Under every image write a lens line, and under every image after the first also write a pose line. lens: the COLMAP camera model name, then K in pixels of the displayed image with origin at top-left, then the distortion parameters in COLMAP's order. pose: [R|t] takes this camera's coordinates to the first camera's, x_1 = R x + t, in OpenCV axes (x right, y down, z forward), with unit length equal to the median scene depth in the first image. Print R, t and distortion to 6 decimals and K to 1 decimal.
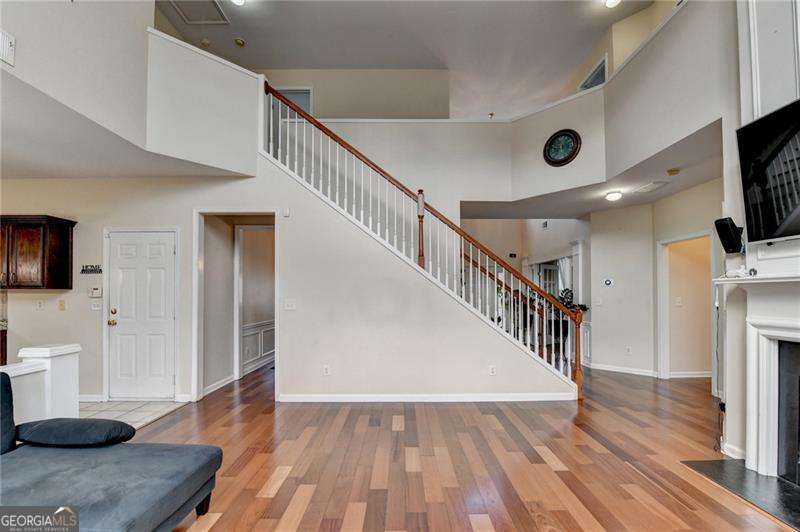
lens RADIAL K [[331.6, 0, 395.8], [0, 331.6, 292.4], [0, 0, 1]] dist [-0.005814, -0.002597]
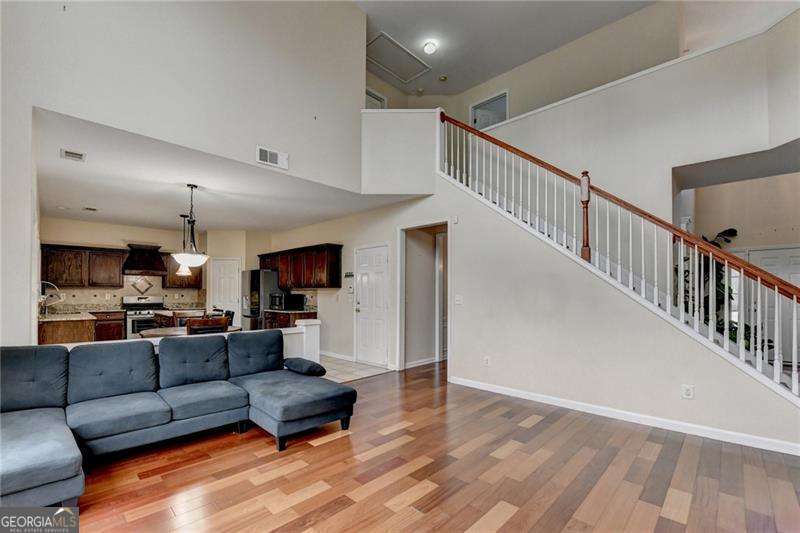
lens RADIAL K [[341.1, 0, 398.8], [0, 341.1, 289.7], [0, 0, 1]] dist [0.010216, -0.002834]
pose [[0.728086, -0.005514, -0.685464, 0.343817], [0.002449, 0.999982, -0.005443, 0.008326], [0.685482, 0.002285, 0.728086, -0.003253]]
